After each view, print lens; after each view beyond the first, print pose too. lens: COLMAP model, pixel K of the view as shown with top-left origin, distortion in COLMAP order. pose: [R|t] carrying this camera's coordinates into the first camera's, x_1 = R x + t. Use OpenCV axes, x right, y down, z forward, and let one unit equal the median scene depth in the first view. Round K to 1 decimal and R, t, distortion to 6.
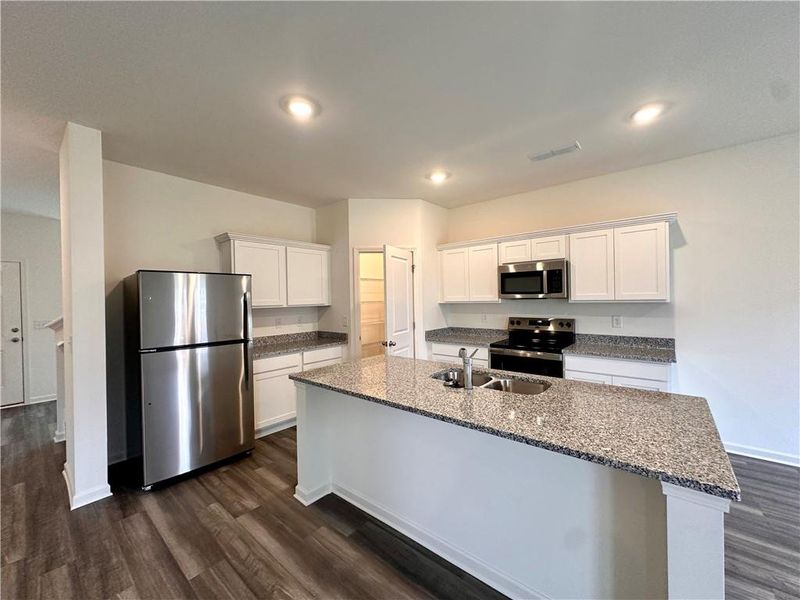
lens RADIAL K [[317.2, 0, 400.1], [0, 317.2, 299.9], [0, 0, 1]] dist [-0.004002, 0.000343]
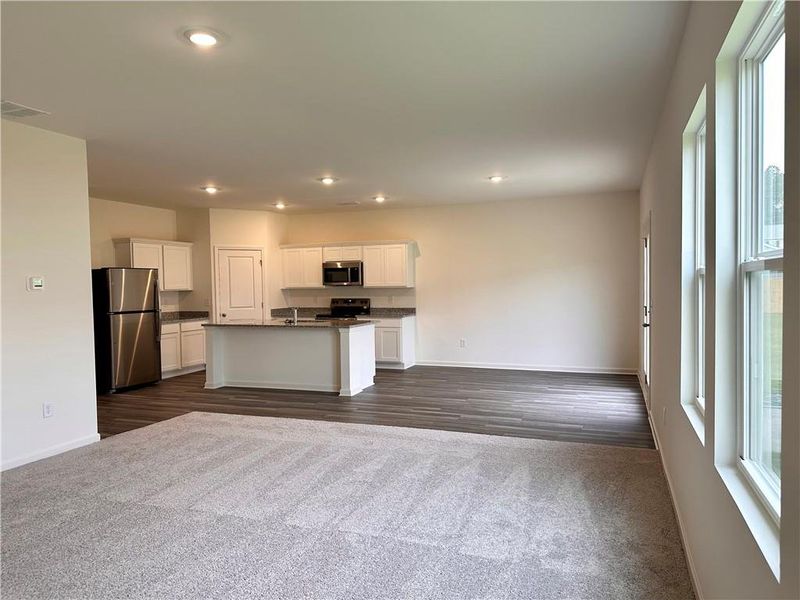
lens RADIAL K [[554.6, 0, 407.7], [0, 554.6, 303.9], [0, 0, 1]] dist [0.029099, -0.021689]
pose [[0.939658, -0.006742, 0.342050, -0.217979], [-0.001638, 0.999706, 0.024203, 0.021292], [-0.342113, -0.023303, 0.939370, -1.702708]]
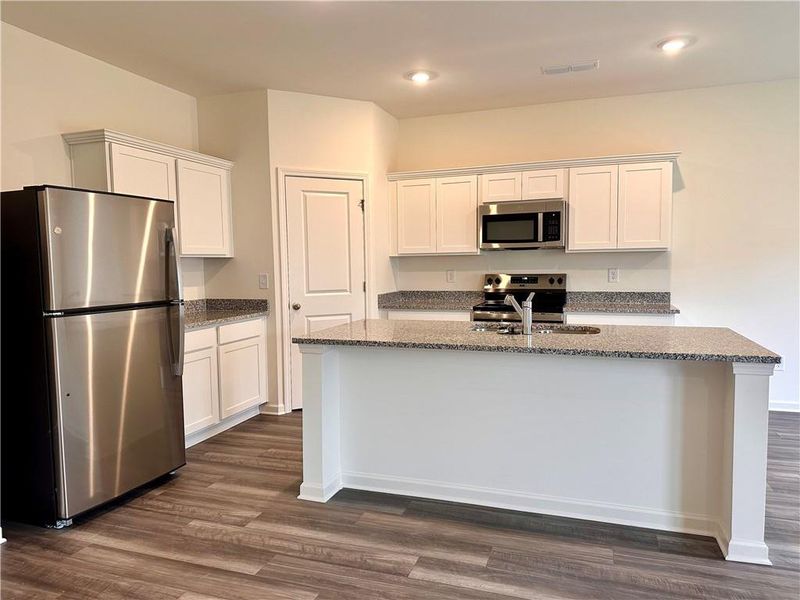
lens RADIAL K [[554.6, 0, 396.9], [0, 554.6, 303.1], [0, 0, 1]] dist [0.029099, -0.021689]
pose [[0.935922, -0.020942, 0.351584, -0.382219], [-0.001650, 0.997959, 0.063835, 0.046499], [-0.352203, -0.060325, 0.933977, -0.199933]]
